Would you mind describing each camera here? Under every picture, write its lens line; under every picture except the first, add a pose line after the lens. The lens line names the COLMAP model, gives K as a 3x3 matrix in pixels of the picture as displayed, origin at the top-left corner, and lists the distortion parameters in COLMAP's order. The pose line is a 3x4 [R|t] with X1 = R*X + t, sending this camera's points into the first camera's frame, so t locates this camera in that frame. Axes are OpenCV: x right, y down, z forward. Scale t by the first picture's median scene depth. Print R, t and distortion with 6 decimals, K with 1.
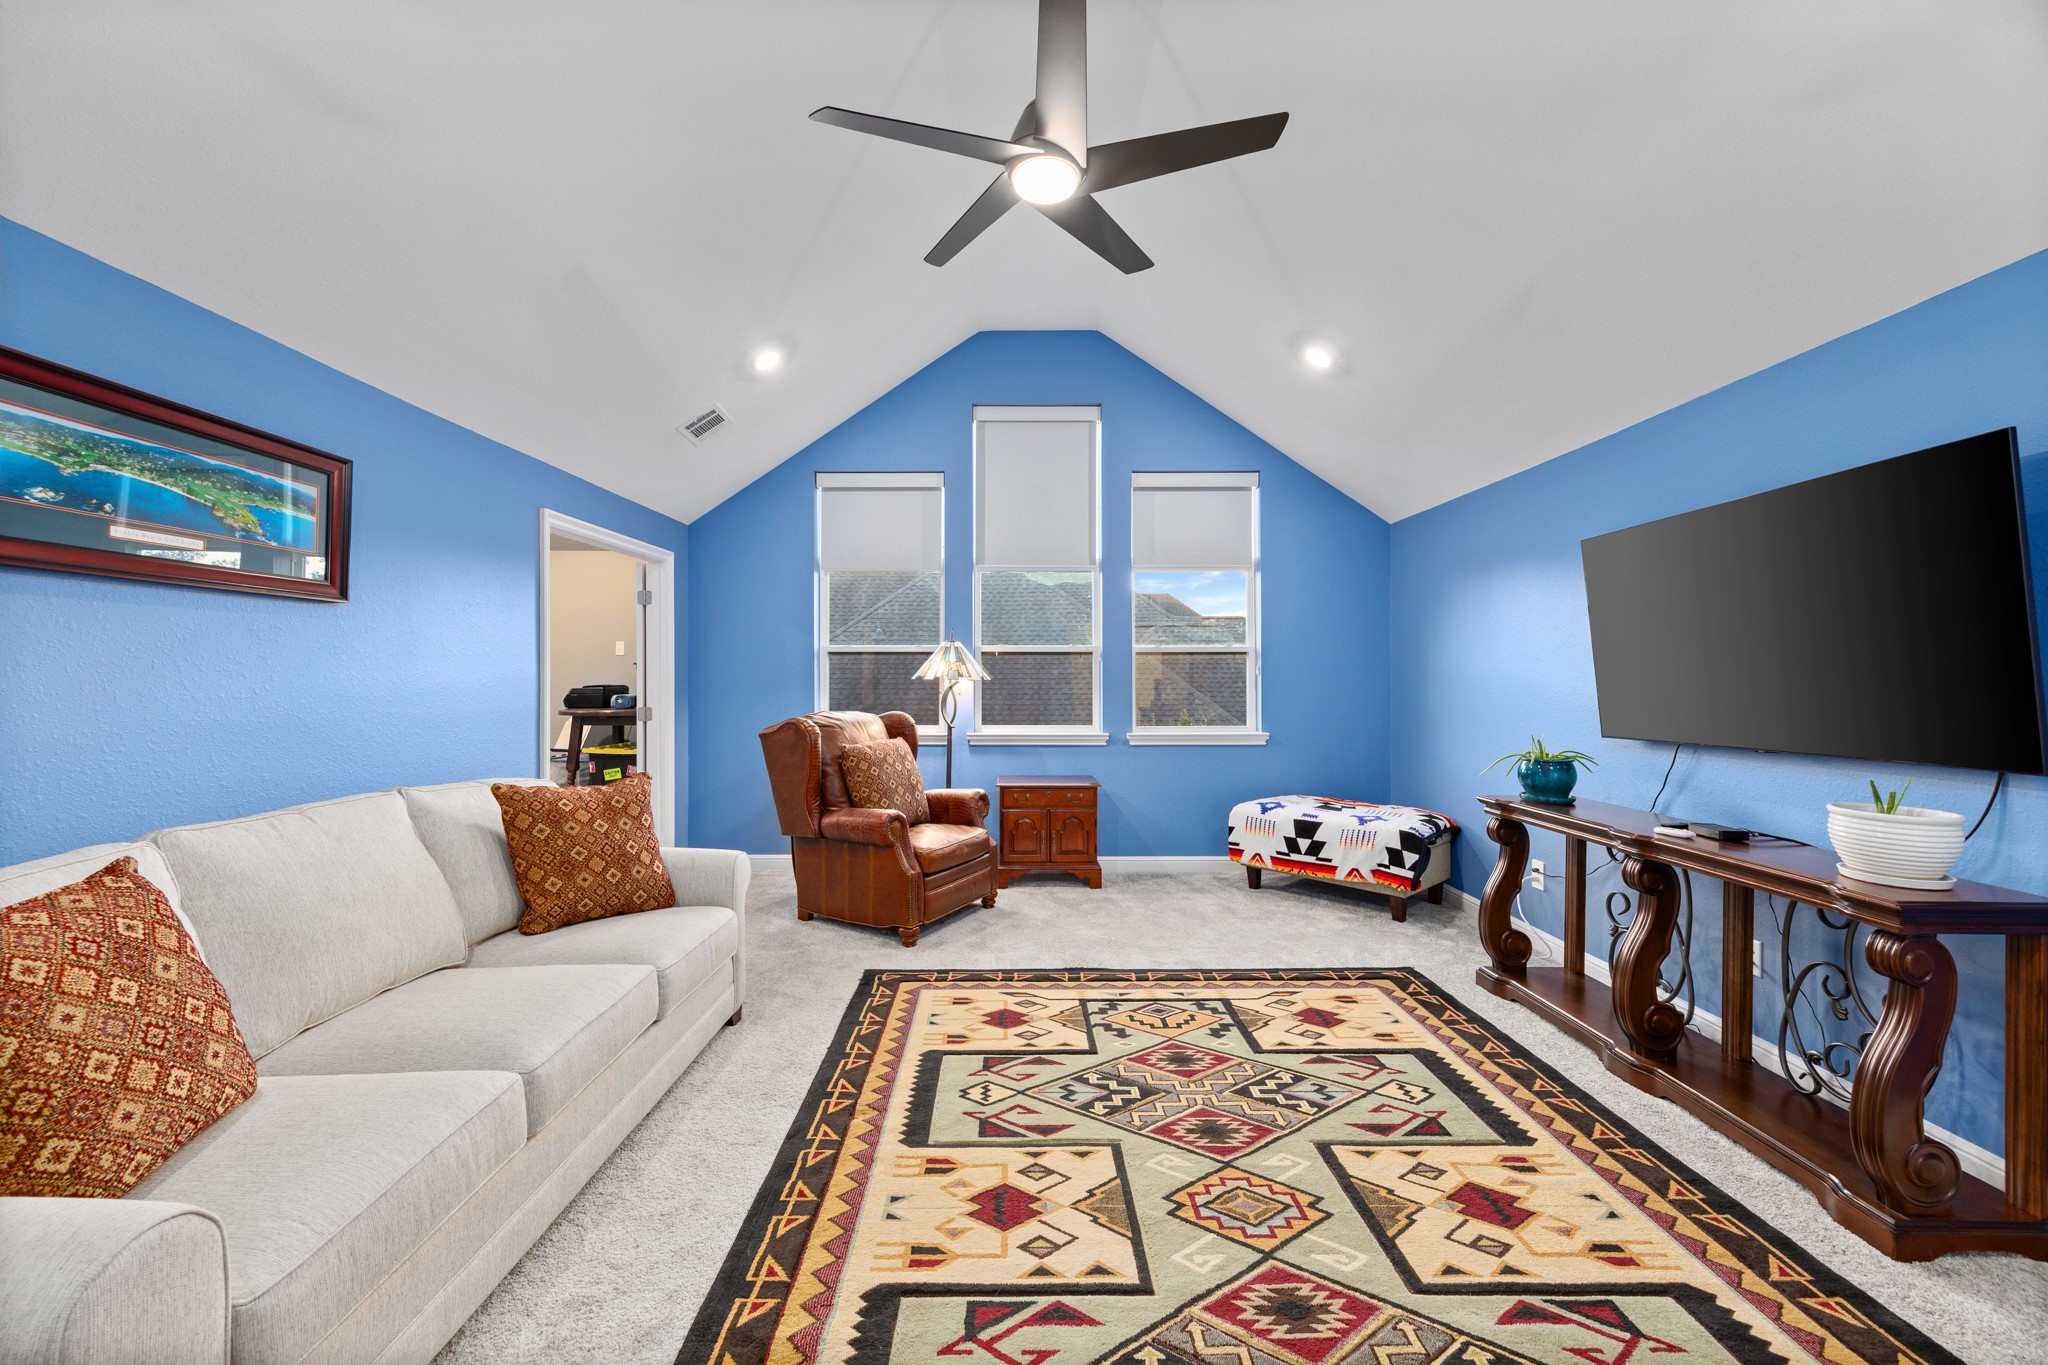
lens RADIAL K [[780.5, 0, 1017.8], [0, 780.5, 681.2], [0, 0, 1]] dist [-0.001233, 0.000178]
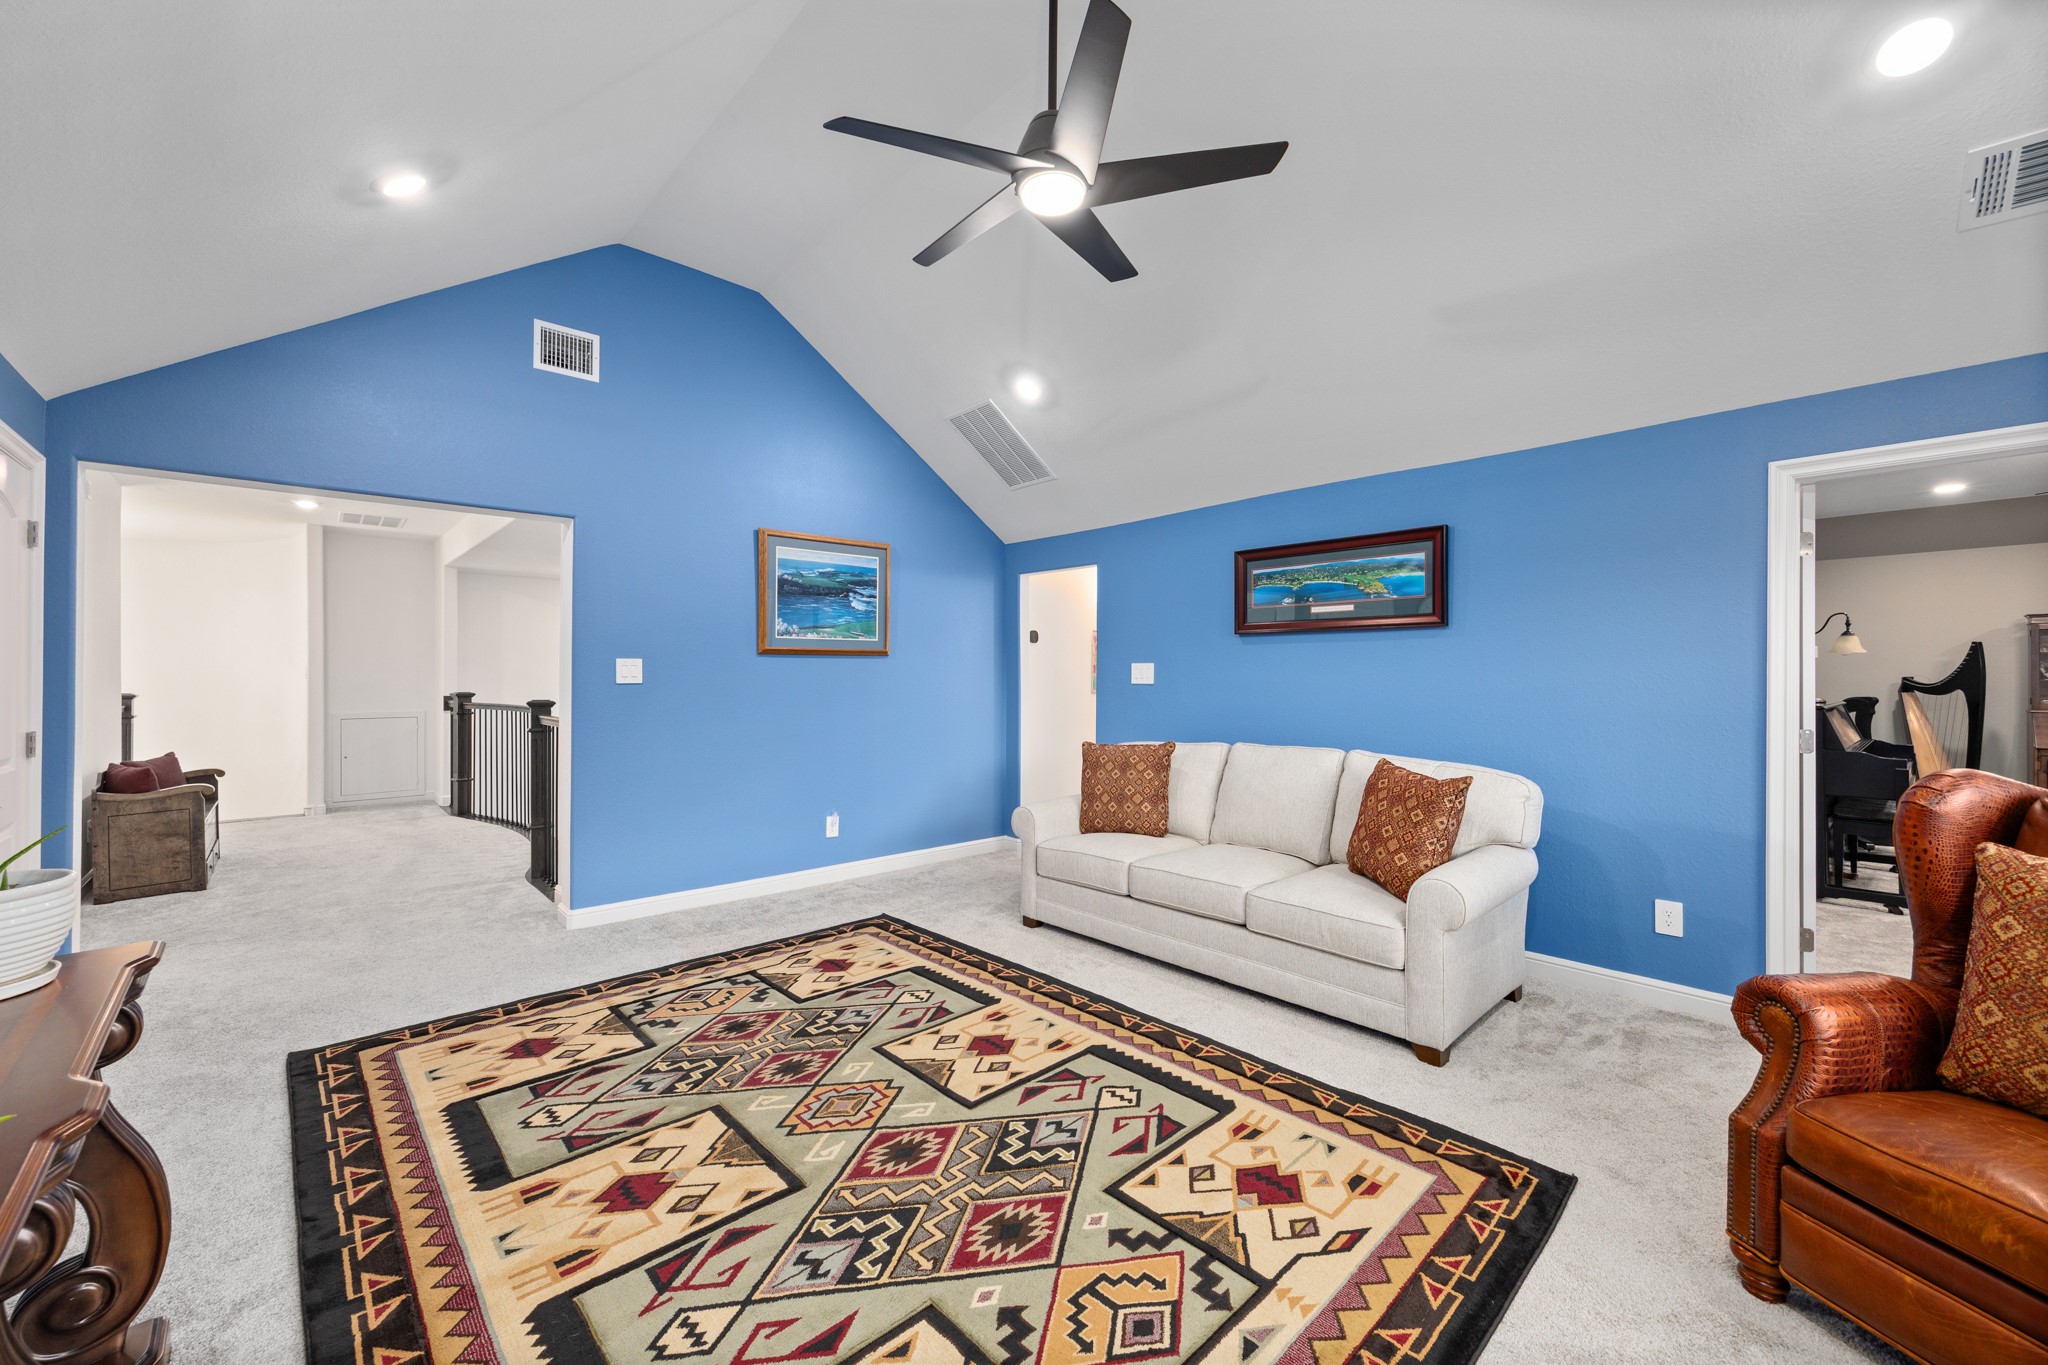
lens RADIAL K [[816.5, 0, 1030.9], [0, 816.5, 670.4], [0, 0, 1]] dist [0.001236, 0.000113]
pose [[-0.724195, -0.005074, -0.689576, 0.671418], [-0.004472, 0.999986, -0.002662, -0.011220], [0.689580, 0.001156, -0.724208, 1.477311]]
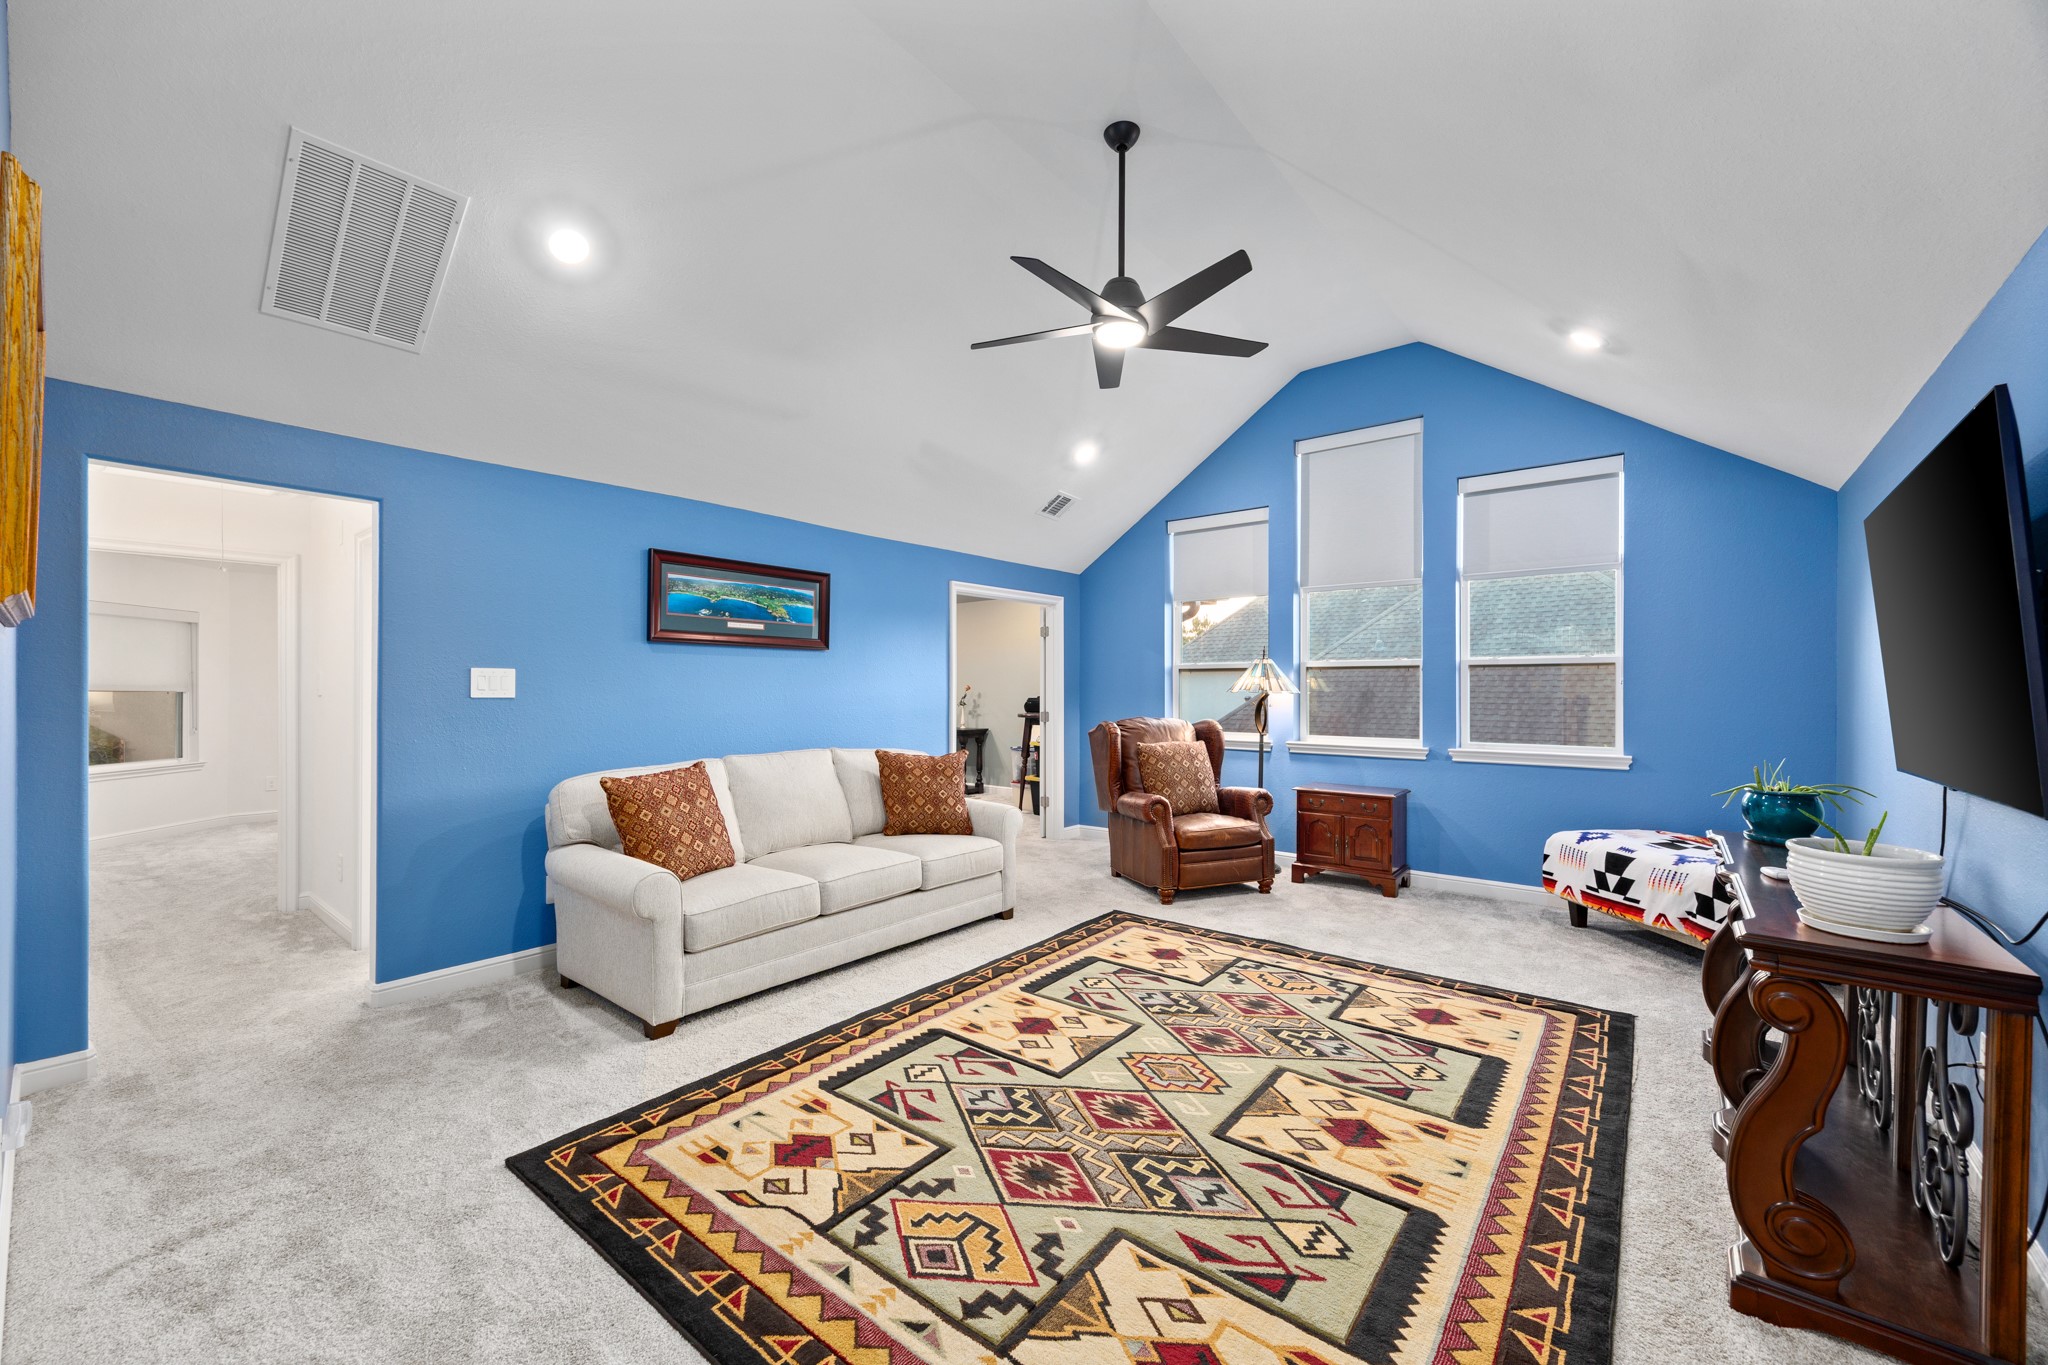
lens RADIAL K [[784.0, 0, 1036.6], [0, 784.0, 698.7], [0, 0, 1]] dist [0.002073, 0.000169]
pose [[0.788969, 0.009189, -0.614364, 0.657445], [-0.005742, 0.999955, 0.007582, -0.000164], [0.614406, -0.002454, 0.788986, -0.170925]]
